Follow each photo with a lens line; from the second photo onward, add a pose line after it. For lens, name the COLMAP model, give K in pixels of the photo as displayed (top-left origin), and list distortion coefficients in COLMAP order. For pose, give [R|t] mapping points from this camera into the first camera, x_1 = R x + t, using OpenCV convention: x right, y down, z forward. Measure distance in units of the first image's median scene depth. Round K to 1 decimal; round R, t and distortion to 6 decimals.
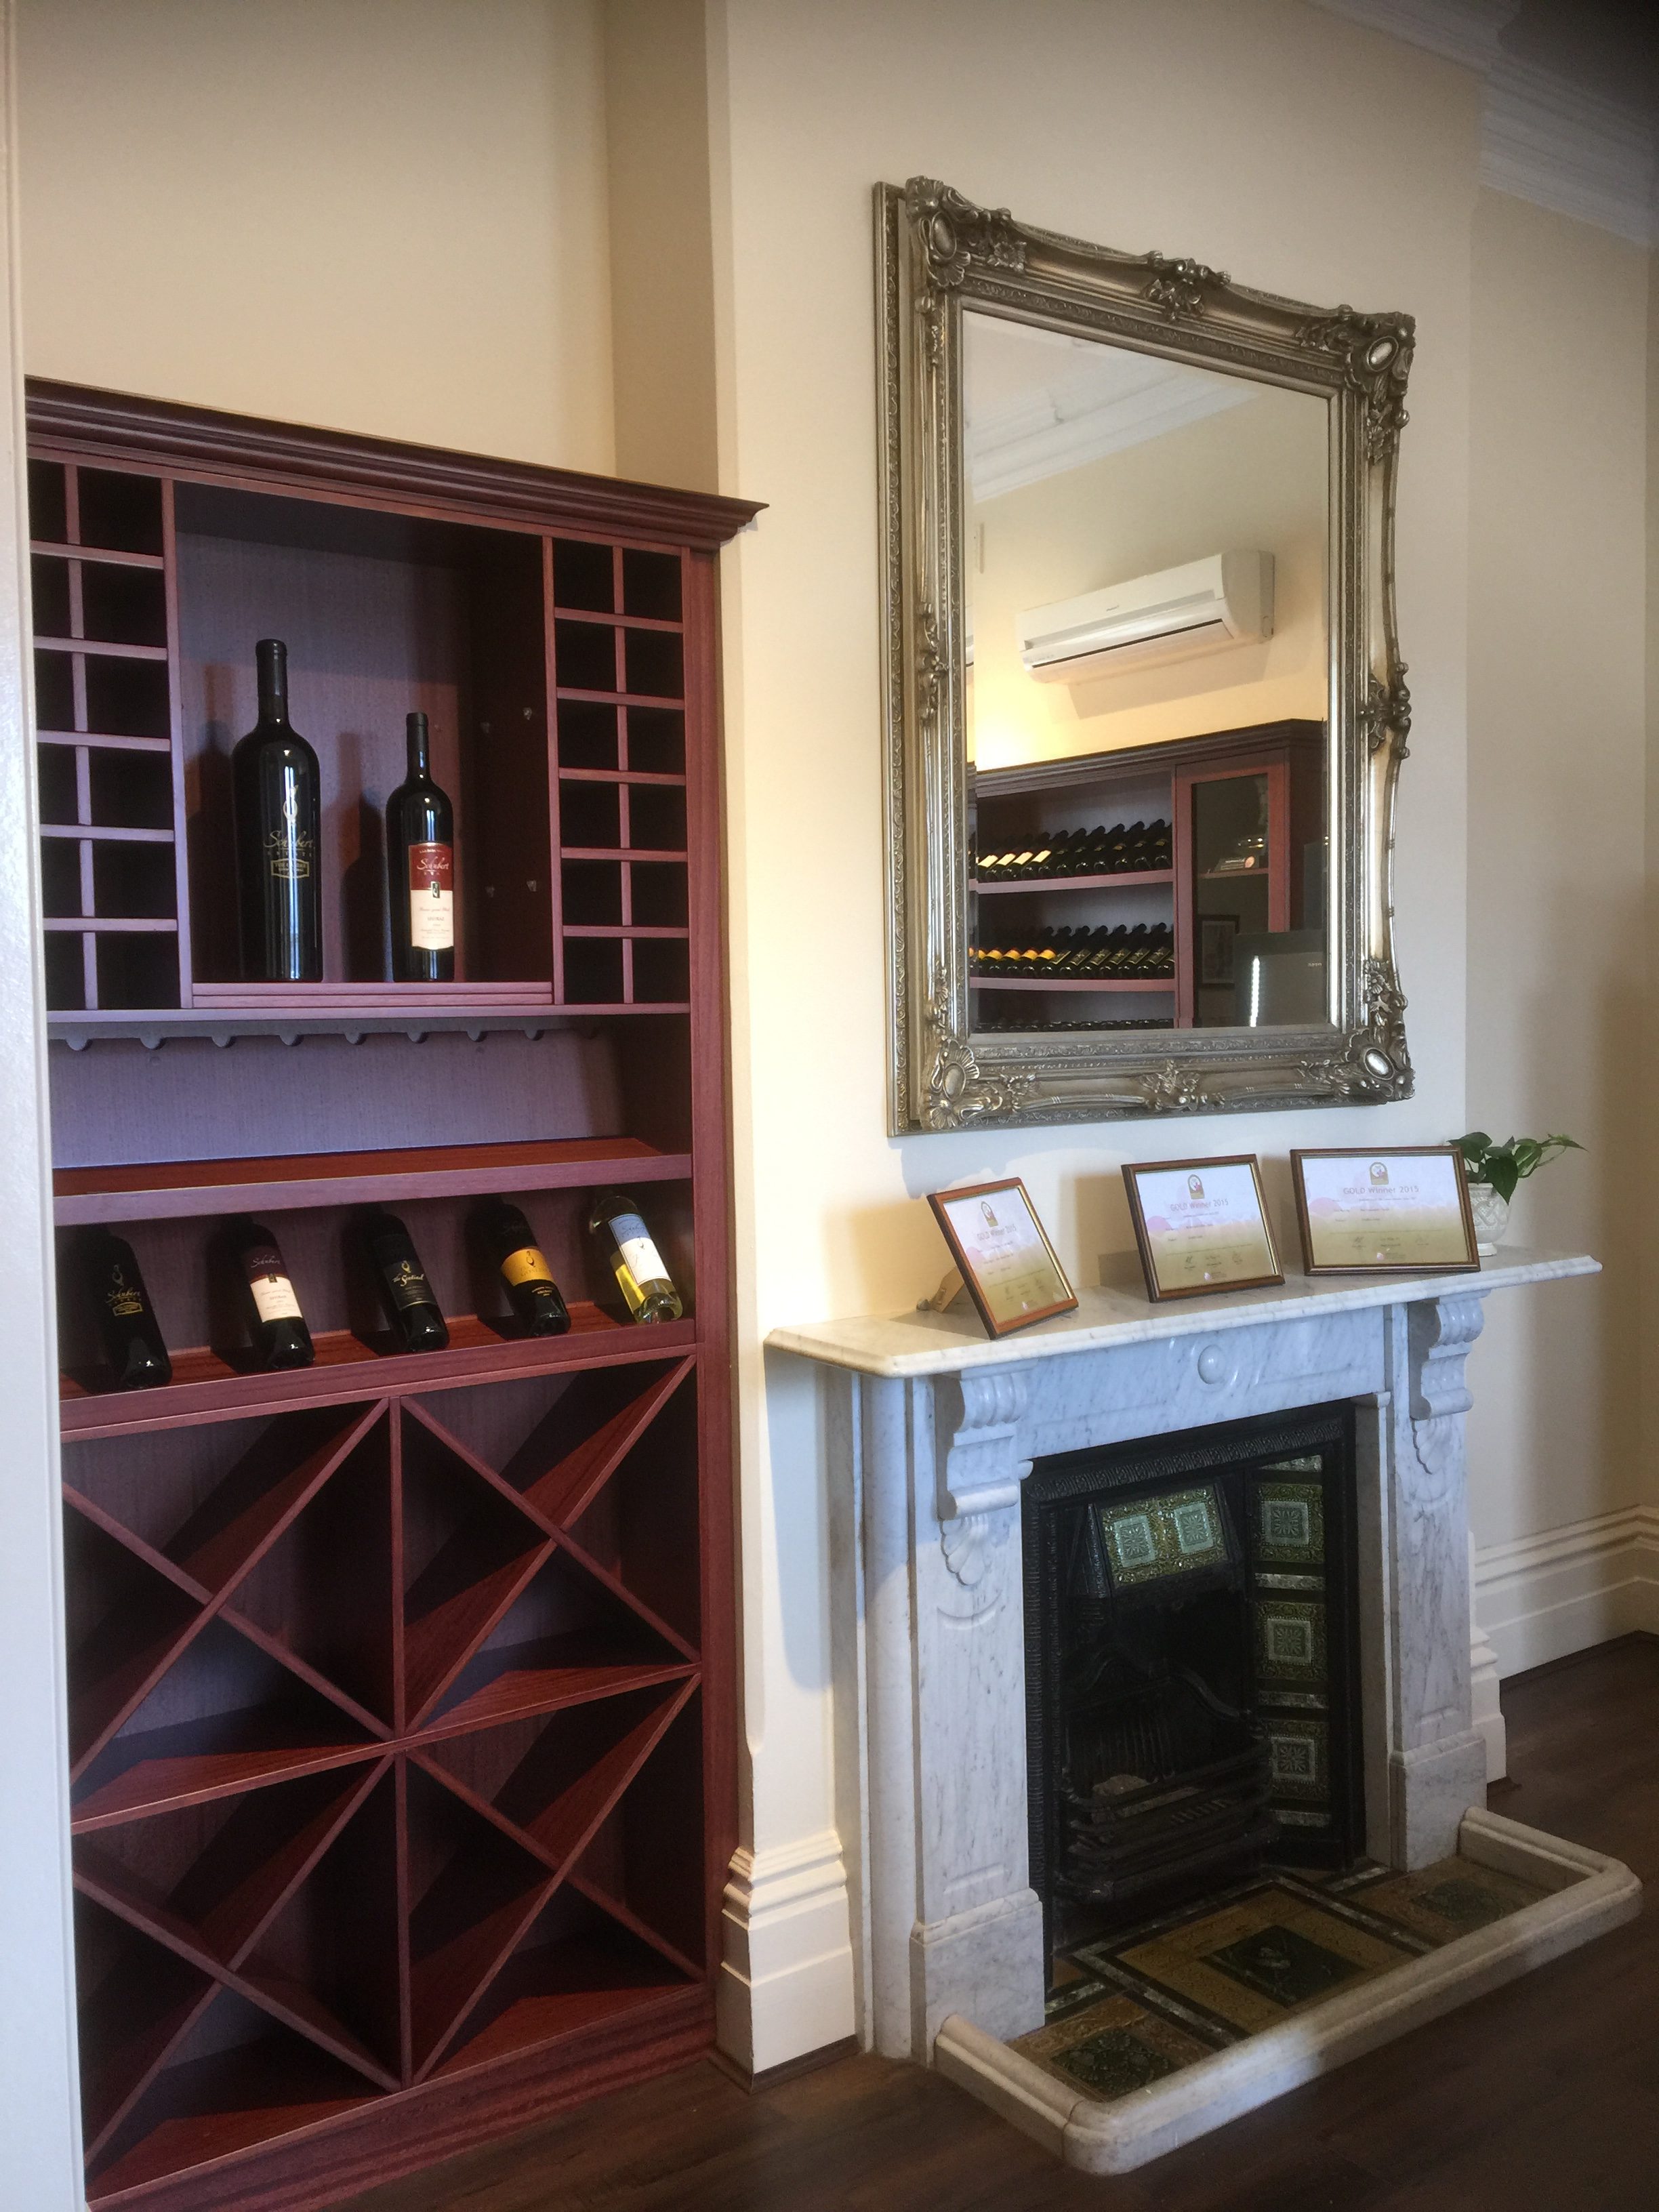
lens RADIAL K [[1892.1, 0, 829.5], [0, 1892.1, 1106.0], [0, 0, 1]] dist [0.102725, -0.149172]
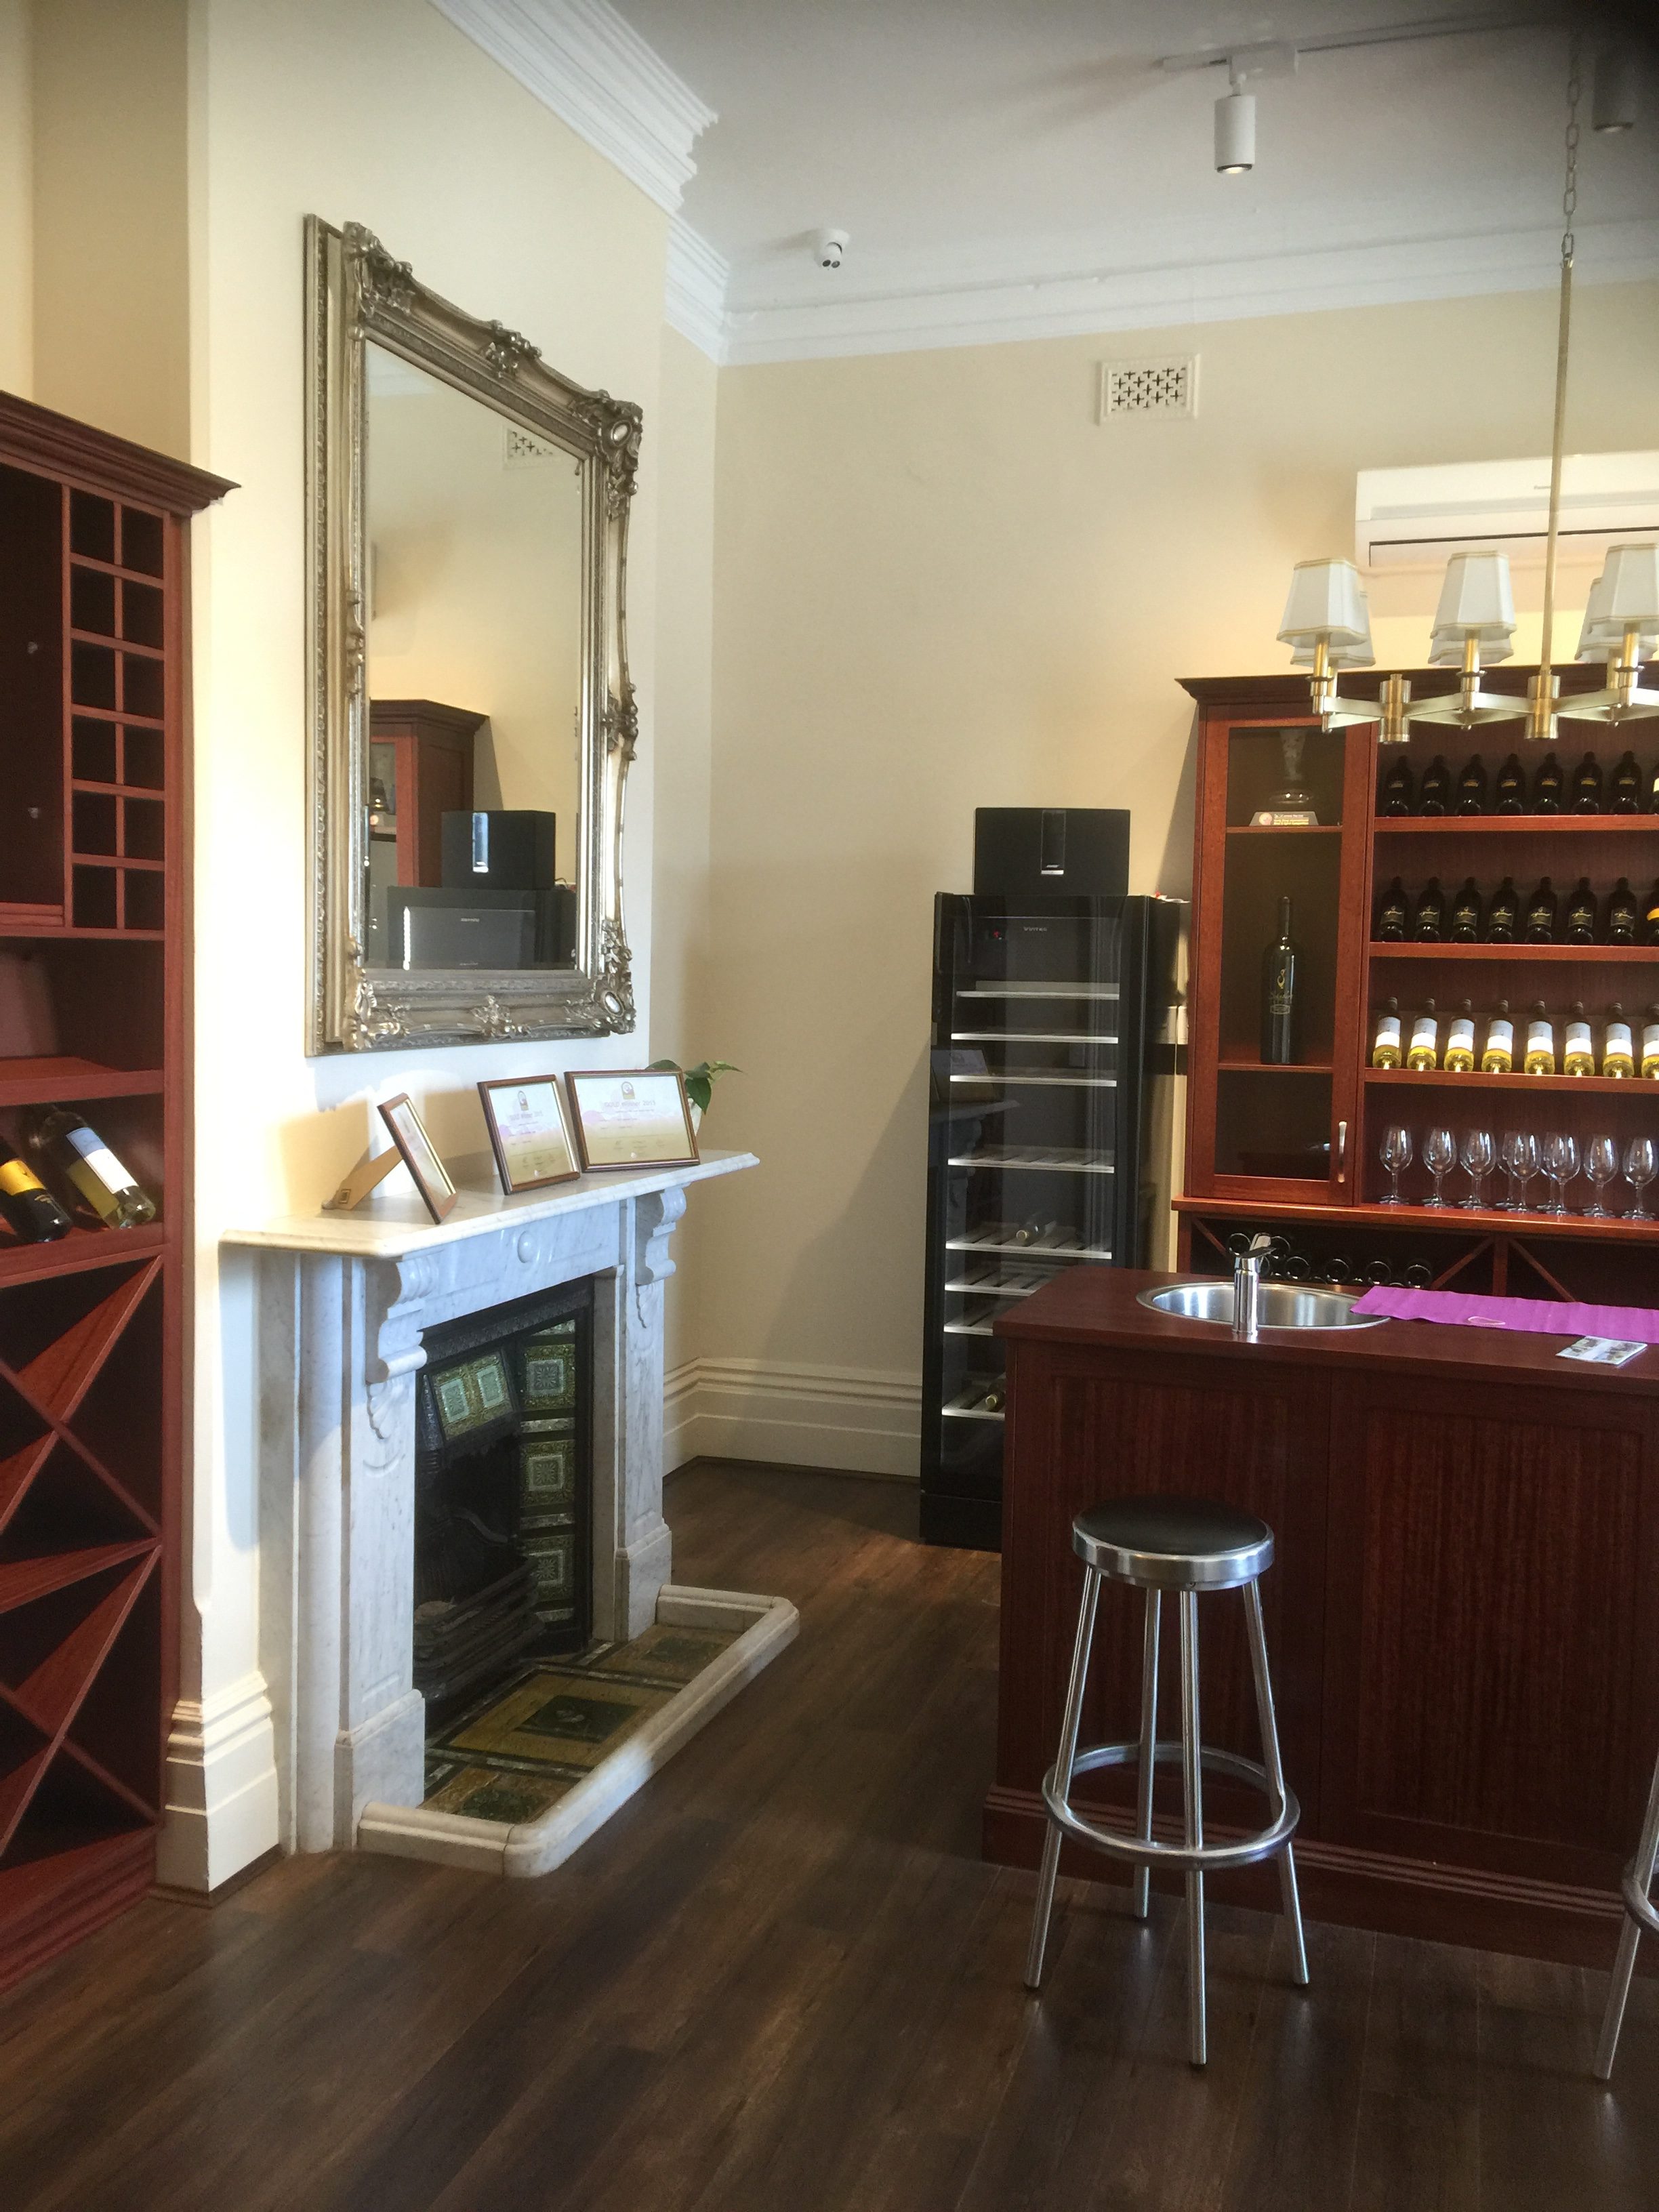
lens RADIAL K [[1892.1, 0, 829.5], [0, 1892.1, 1106.0], [0, 0, 1]] dist [0.102725, -0.149172]
pose [[0.810356, -0.012066, 0.585813, -0.381109], [-0.001643, 0.999737, 0.022865, 0.018735], [-0.585935, -0.019492, 0.810124, -0.106109]]
